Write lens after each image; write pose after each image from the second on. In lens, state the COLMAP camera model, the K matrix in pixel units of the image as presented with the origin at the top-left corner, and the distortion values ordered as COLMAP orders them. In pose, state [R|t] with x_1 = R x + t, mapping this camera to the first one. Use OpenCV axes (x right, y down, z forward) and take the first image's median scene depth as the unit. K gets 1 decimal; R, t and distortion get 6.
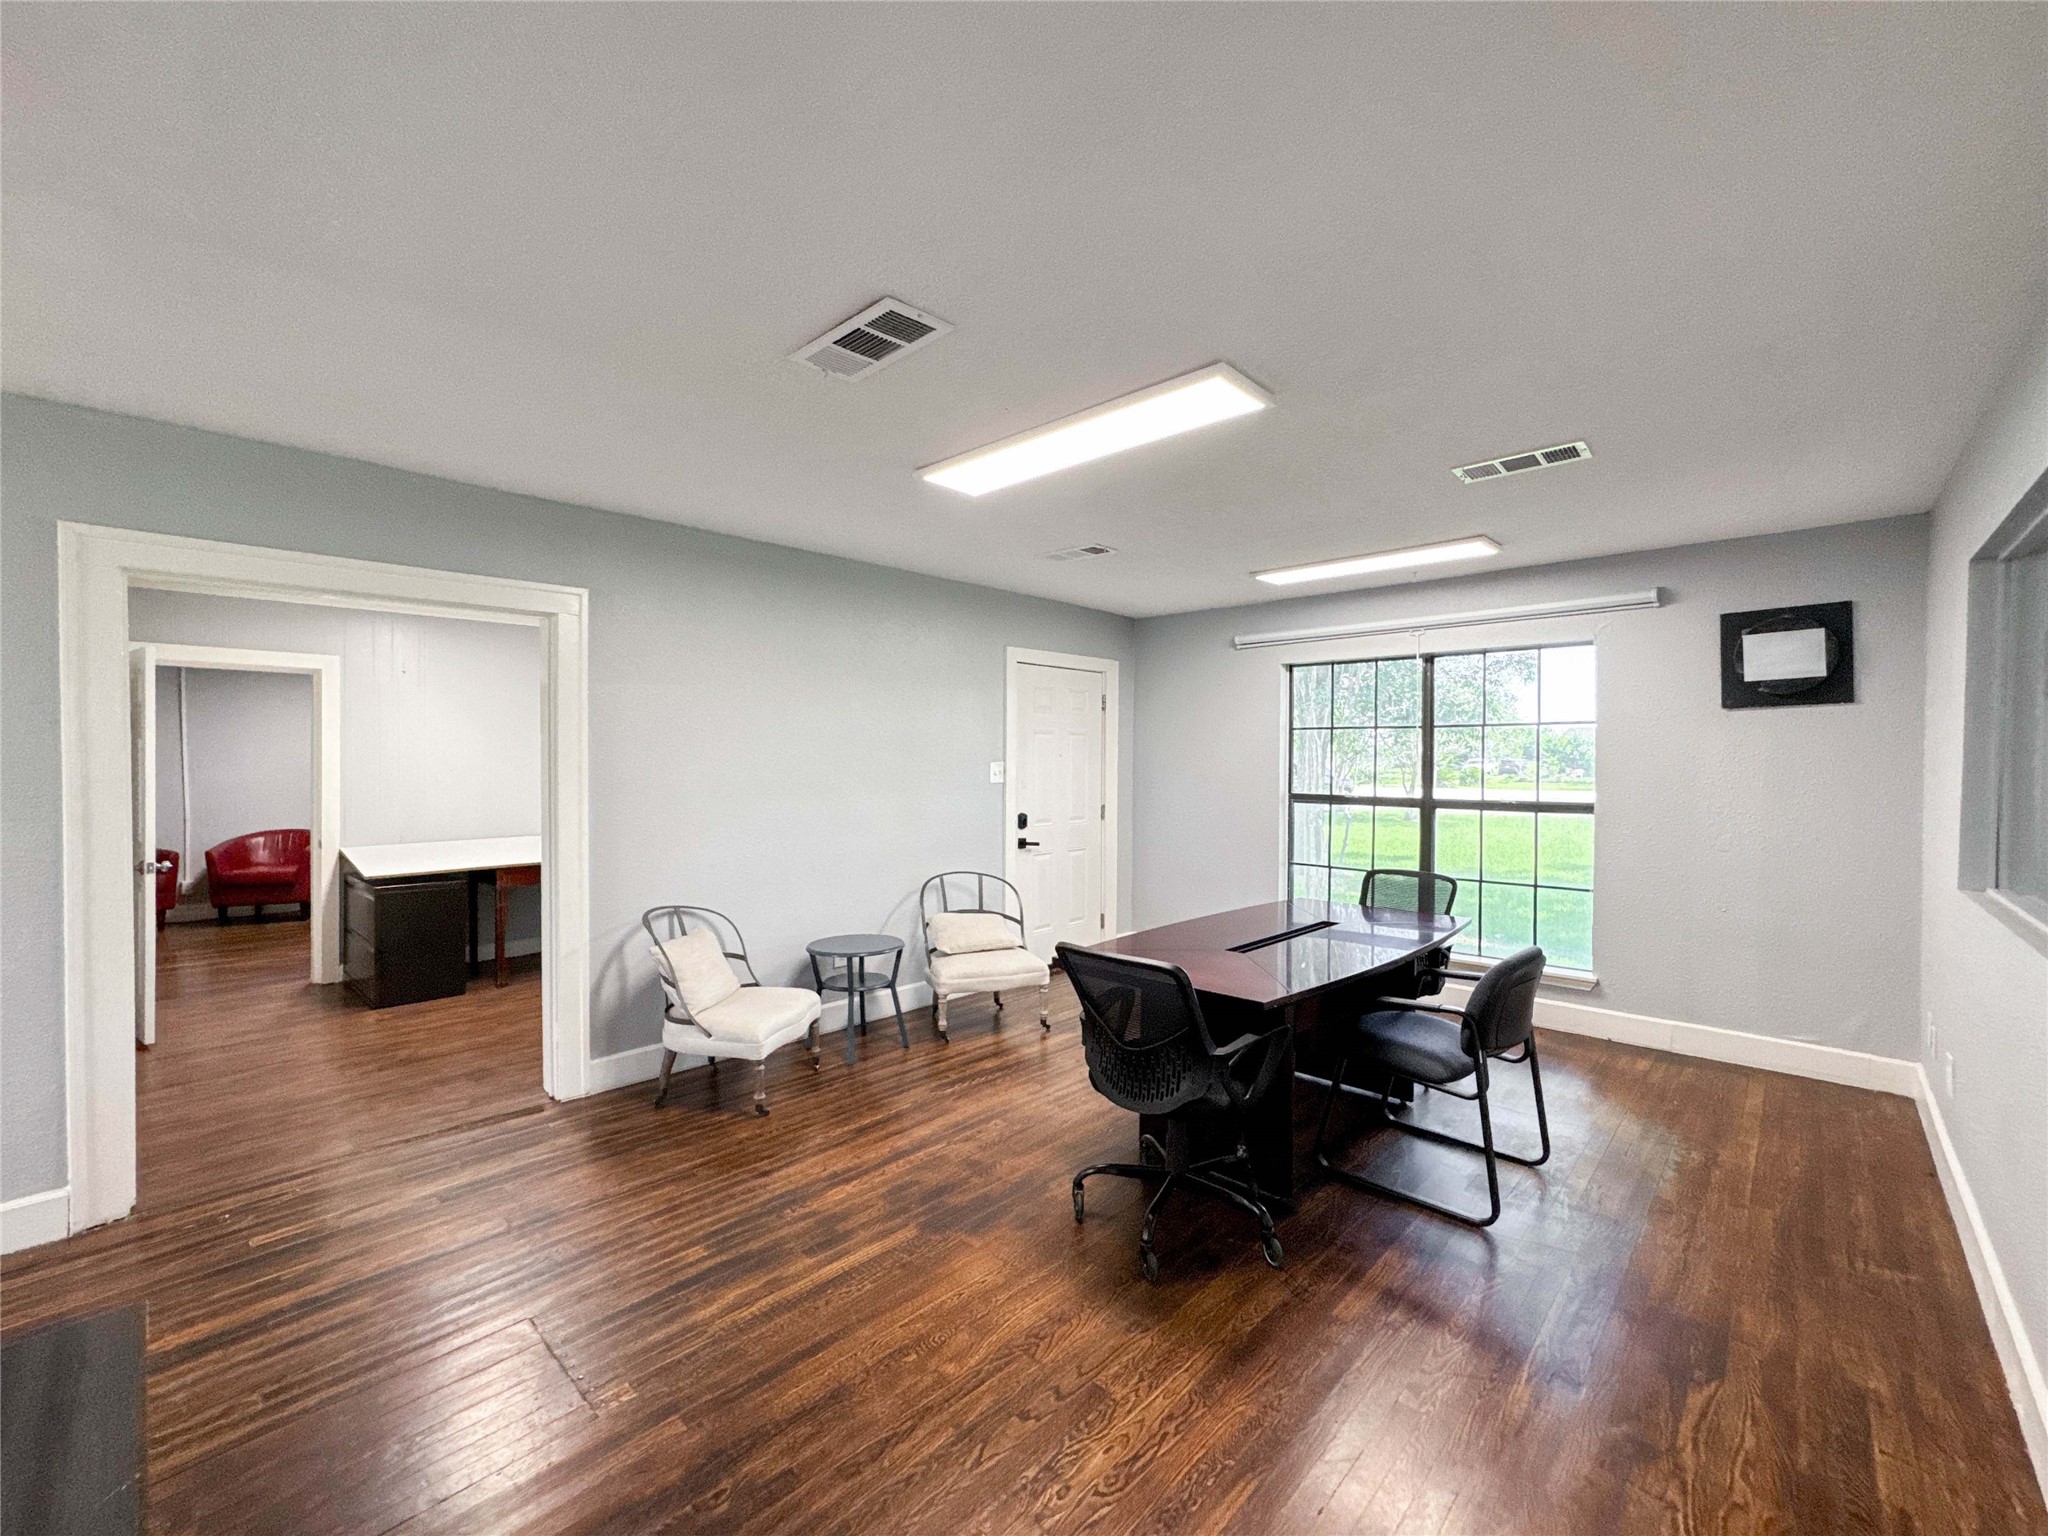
lens RADIAL K [[840.5, 0, 1022.7], [0, 840.5, 763.5], [0, 0, 1]] dist [-0.028383, 0.010846]
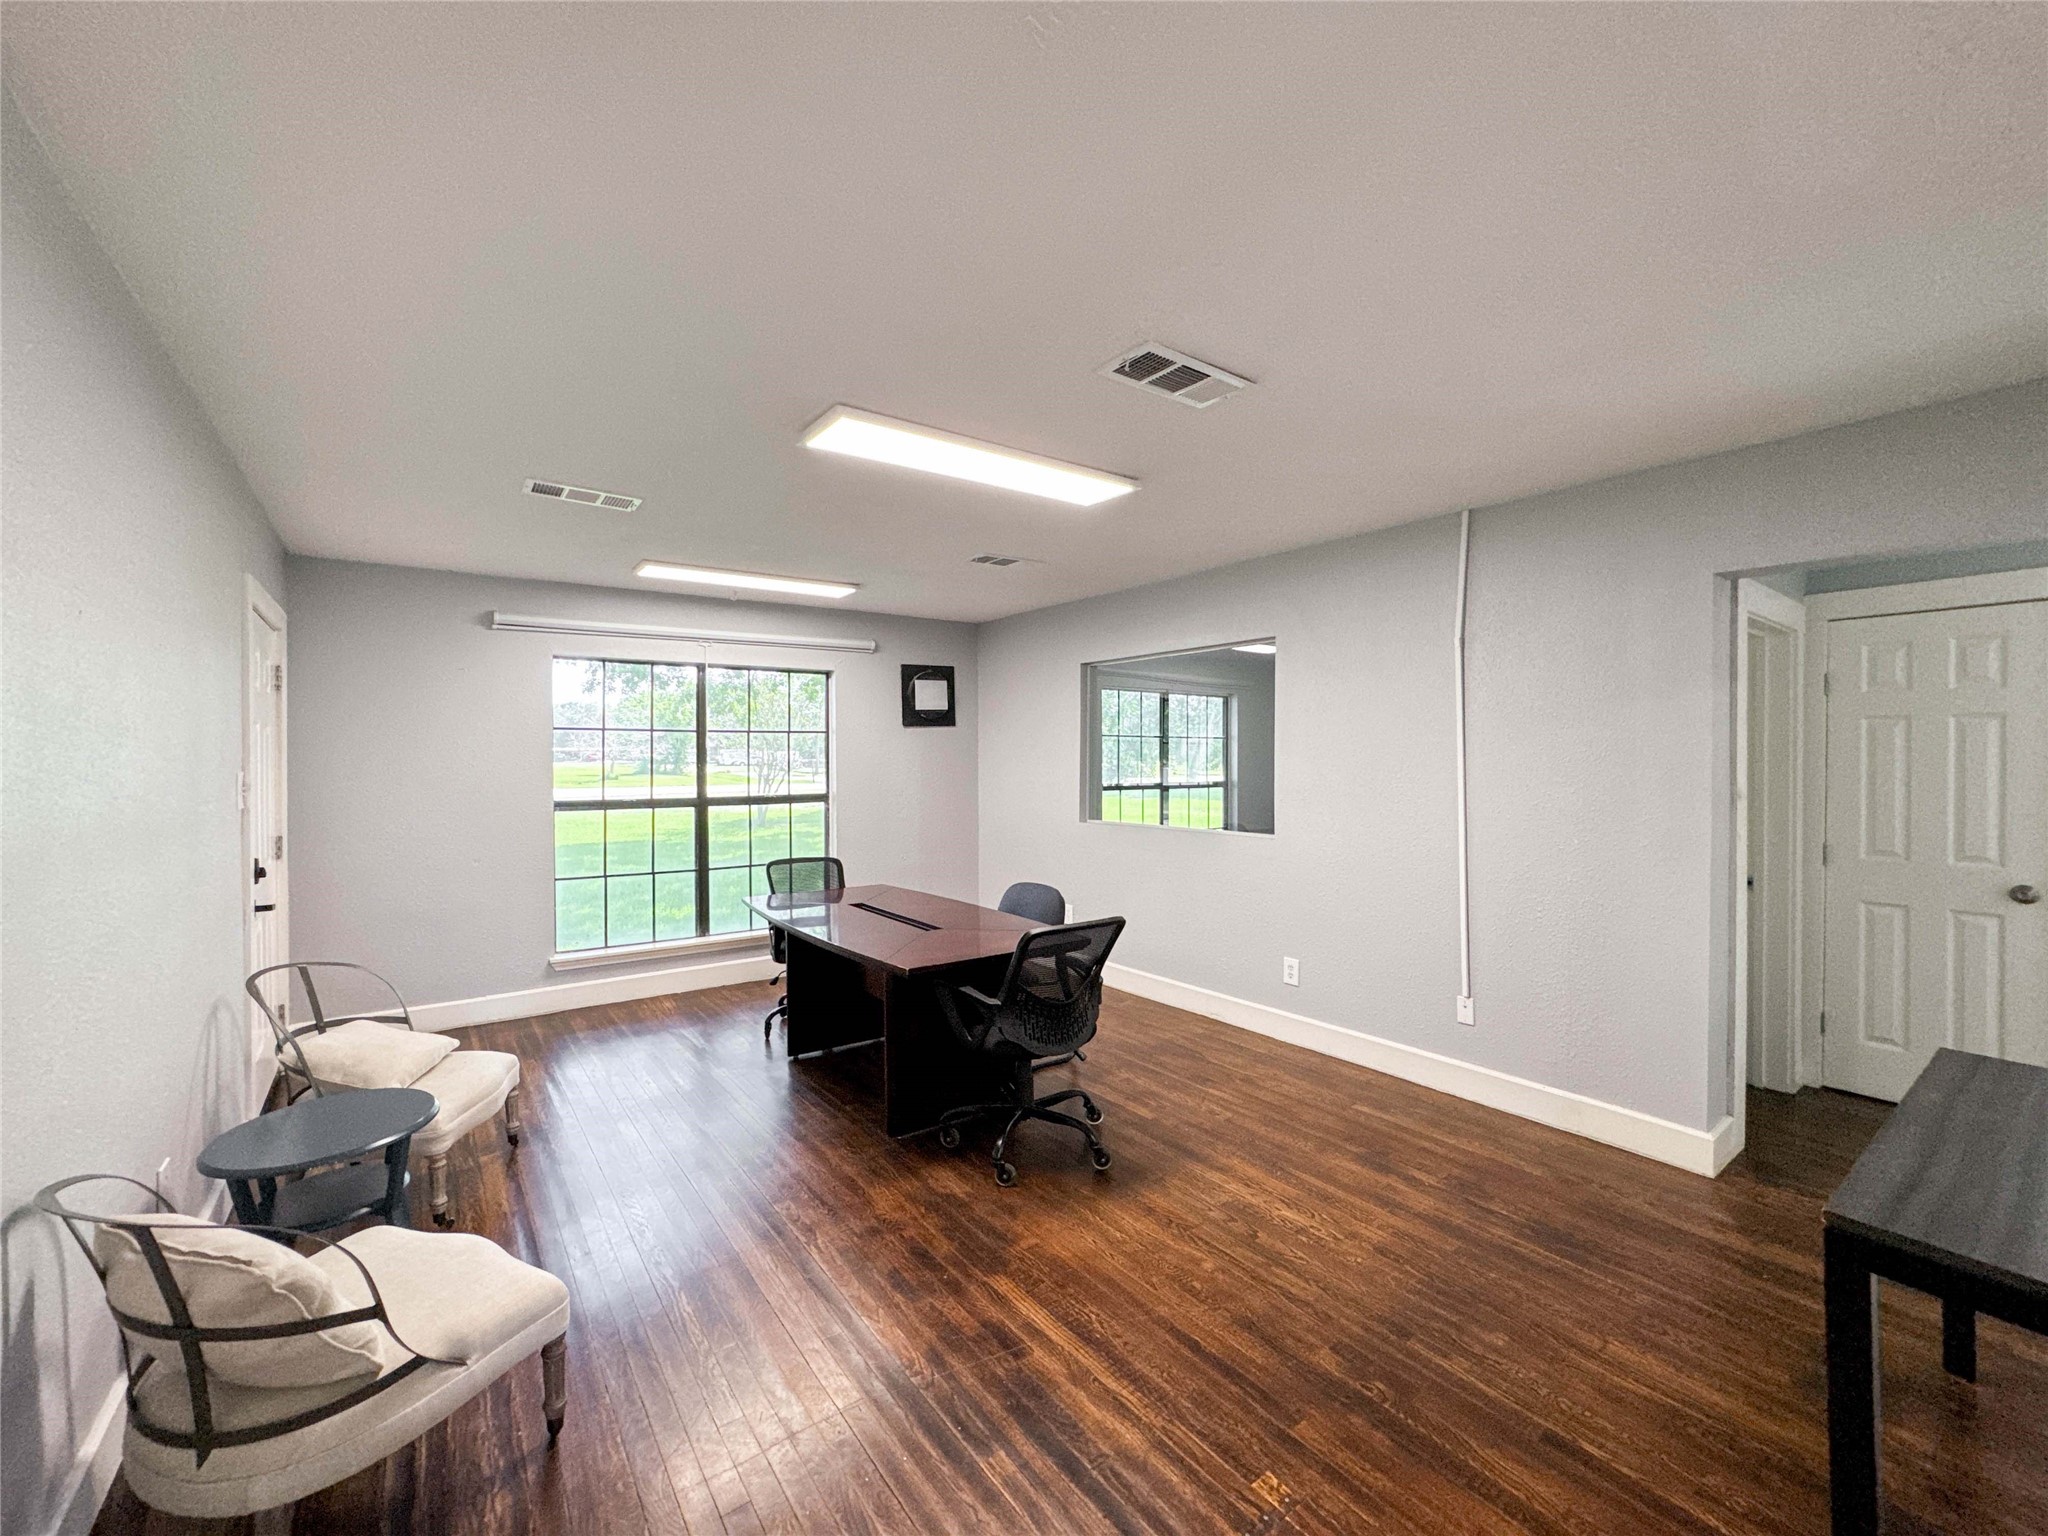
lens RADIAL K [[840.5, 0, 1022.9], [0, 840.5, 757.4], [0, 0, 1]] dist [-0.028383, 0.010846]
pose [[0.185759, -0.003981, 0.982587, -0.639437], [0.010928, 0.999938, 0.001985, -0.009270], [-0.982535, 0.010369, 0.185791, 0.496066]]
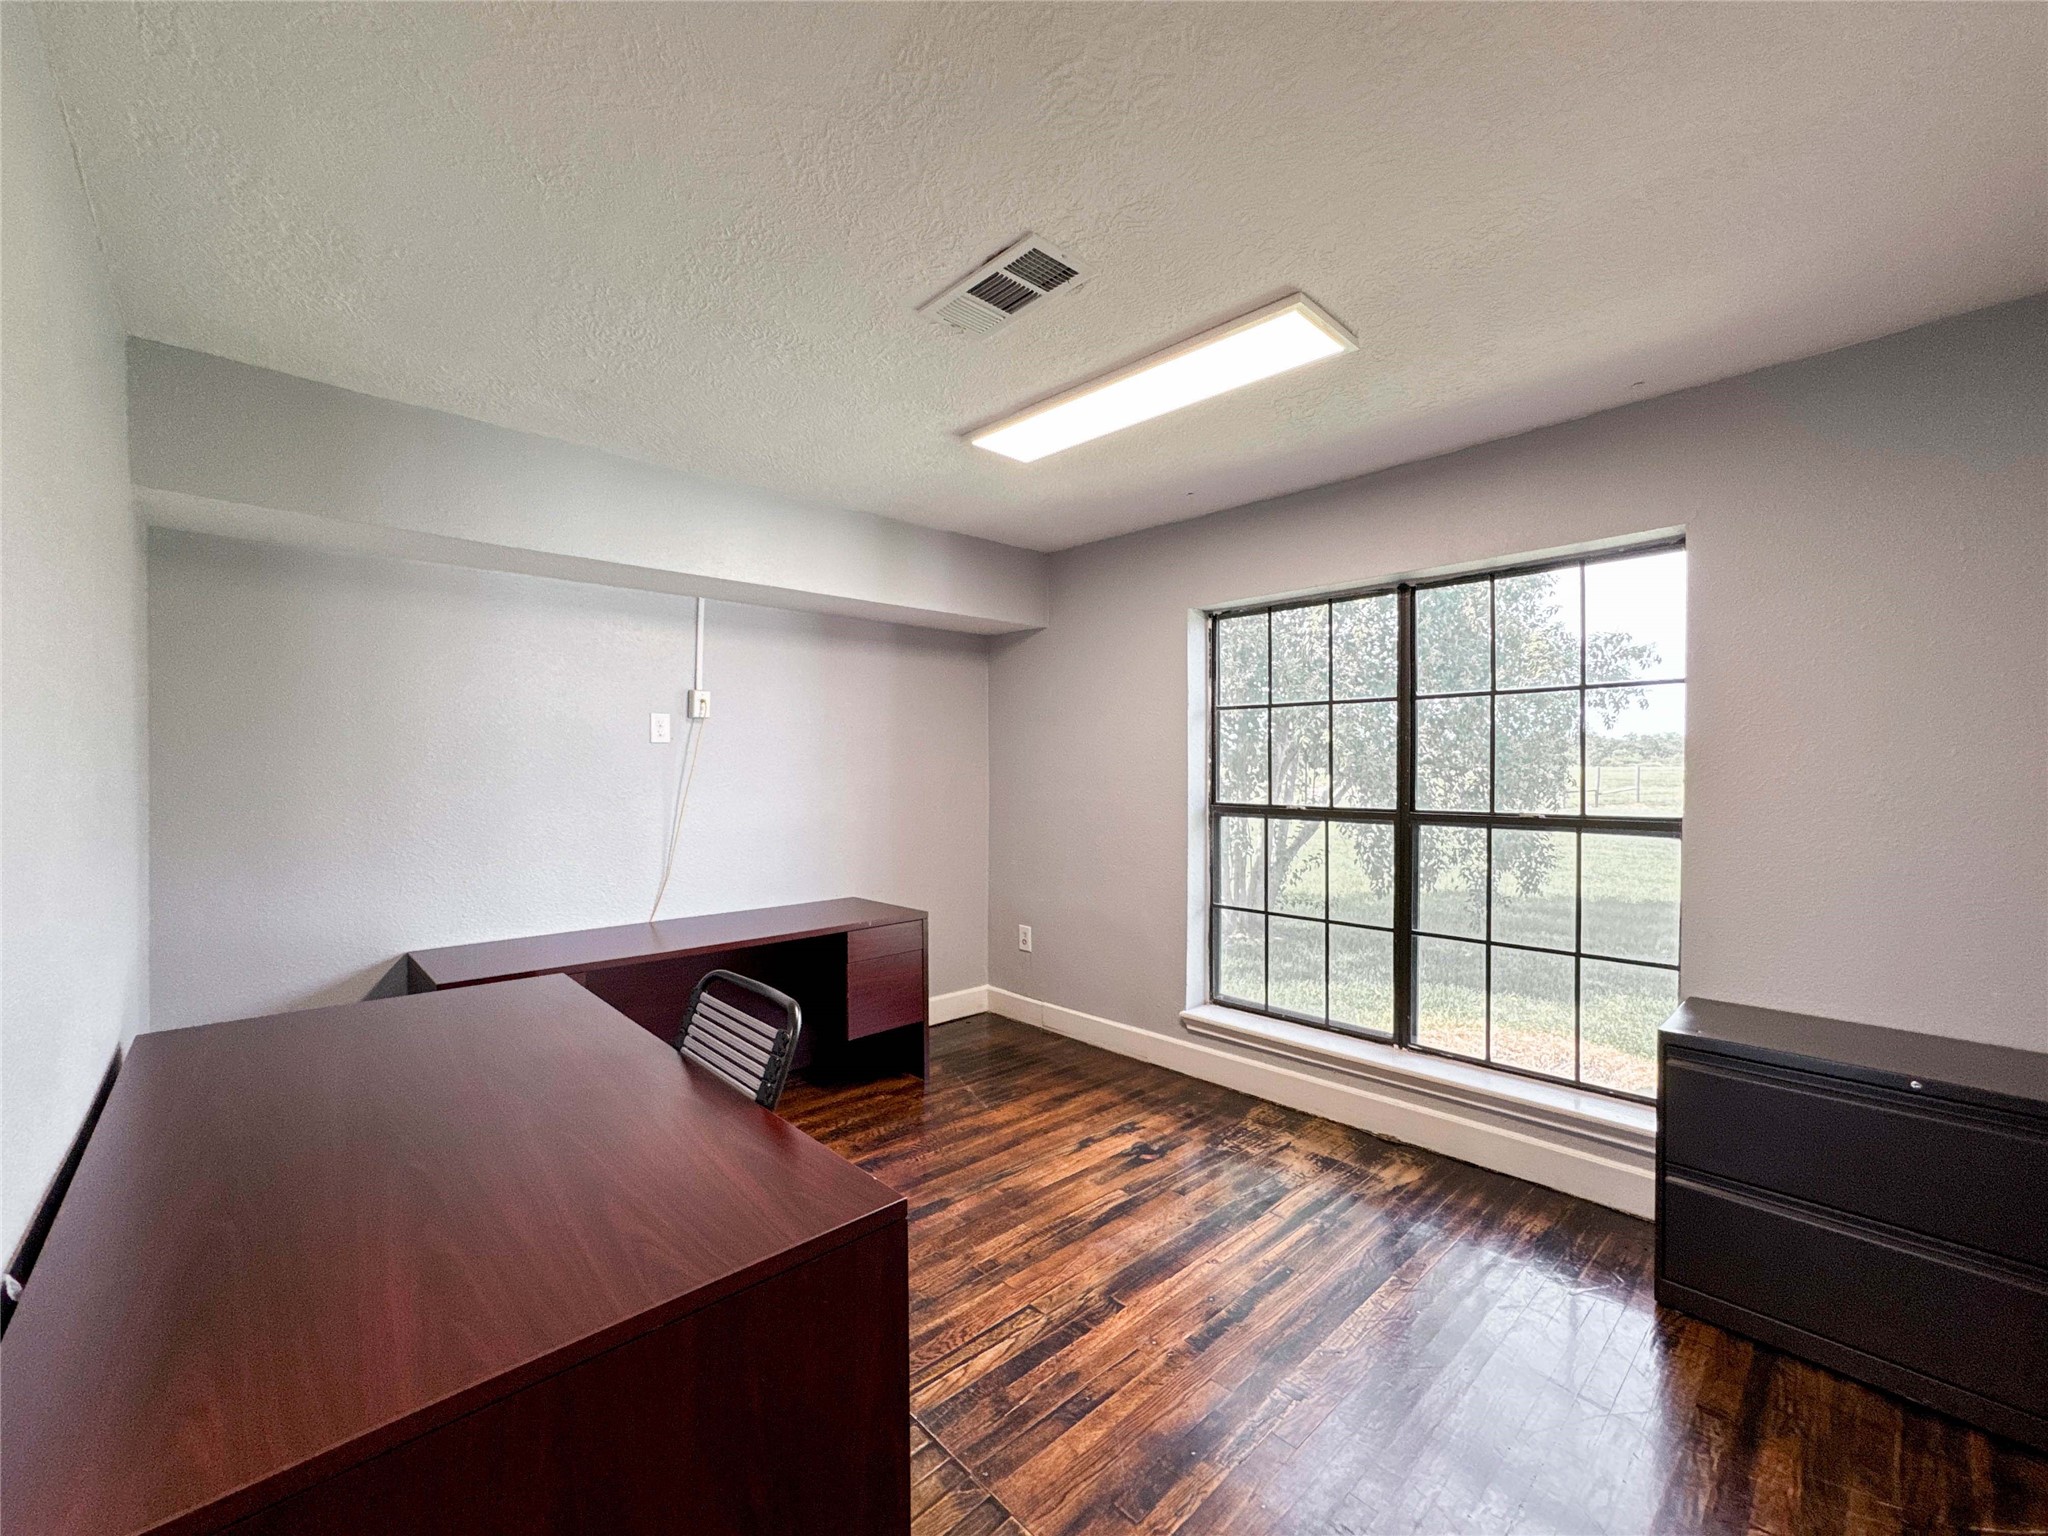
lens RADIAL K [[840.5, 0, 1022.3], [0, 840.5, 755.8], [0, 0, 1]] dist [-0.028383, 0.010846]
pose [[0.997598, -0.004793, -0.069107, 0.300725], [0.002979, 0.999649, -0.026325, 0.021117], [0.069209, 0.026056, 0.997262, 0.436794]]
